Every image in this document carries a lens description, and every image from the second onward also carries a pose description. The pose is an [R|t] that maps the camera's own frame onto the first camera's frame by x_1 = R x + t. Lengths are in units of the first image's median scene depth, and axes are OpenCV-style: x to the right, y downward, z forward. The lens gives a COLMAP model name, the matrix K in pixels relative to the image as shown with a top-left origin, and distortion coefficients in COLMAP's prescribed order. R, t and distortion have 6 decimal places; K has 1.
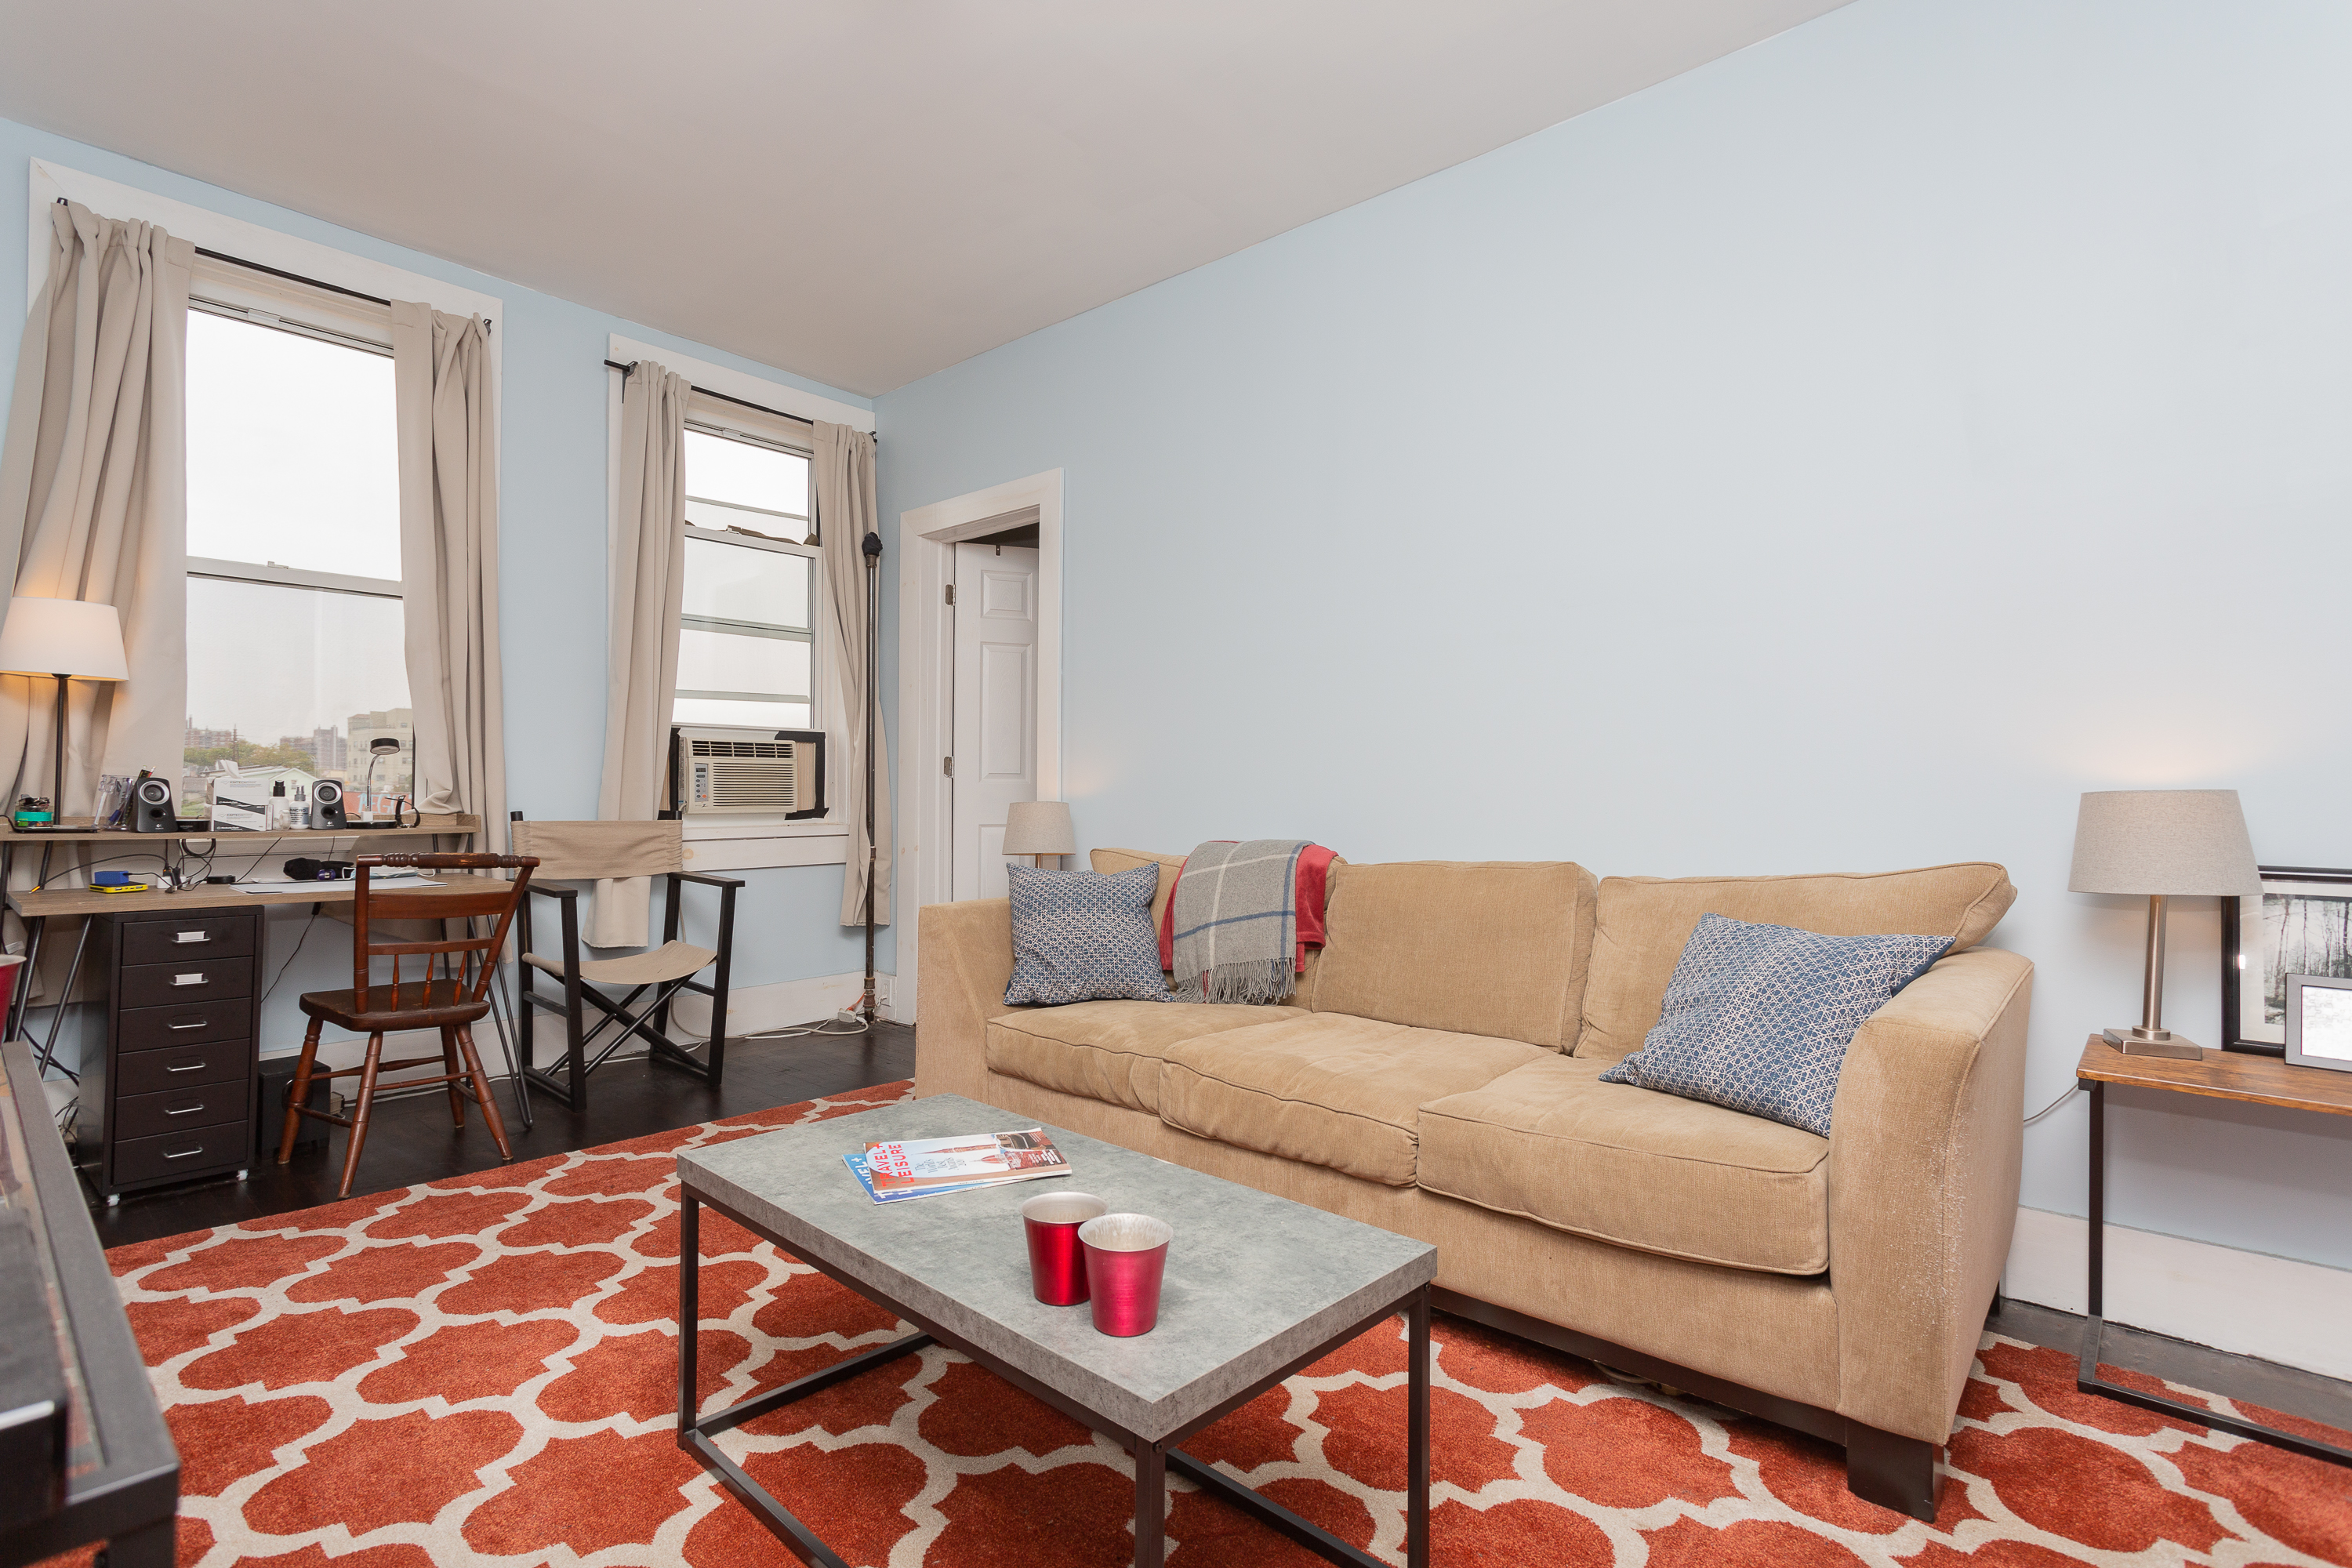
lens RADIAL K [[1117.6, 0, 1176.0], [0, 1117.6, 784.0], [0, 0, 1]] dist [-0.001918, 0.000670]
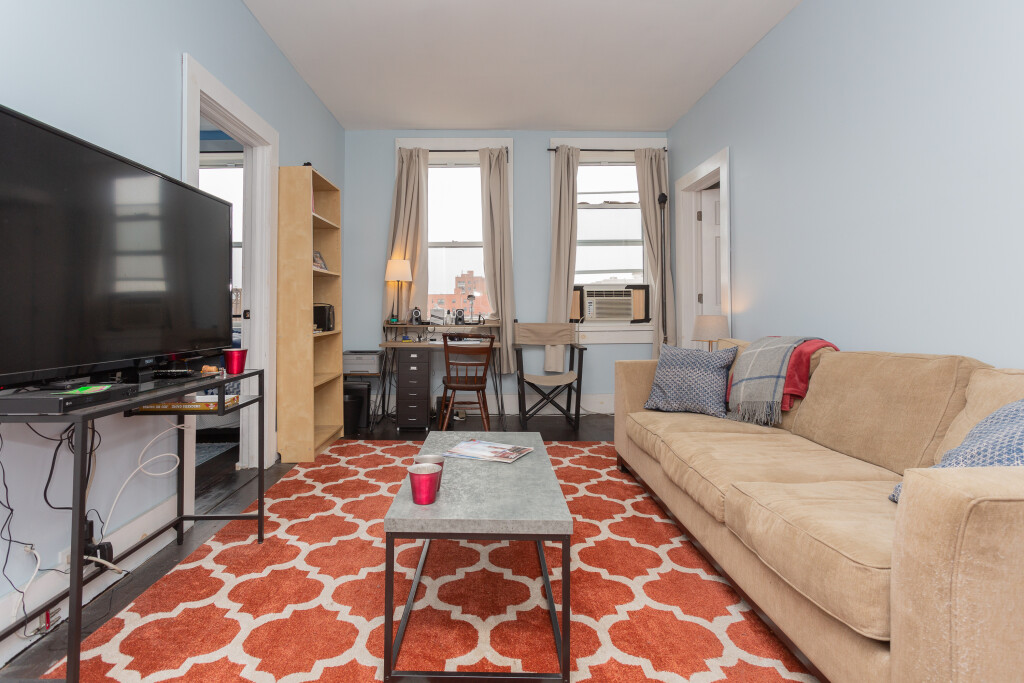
lens RADIAL K [[538.1, 0, 509.8], [0, 538.1, 296.7], [0, 0, 1]] dist [0.000316, 0.000232]
pose [[0.668337, -0.029315, -0.743281, 0.398797], [0.014514, 0.999547, -0.026372, 0.003460], [0.743717, 0.006837, 0.668460, 0.090551]]
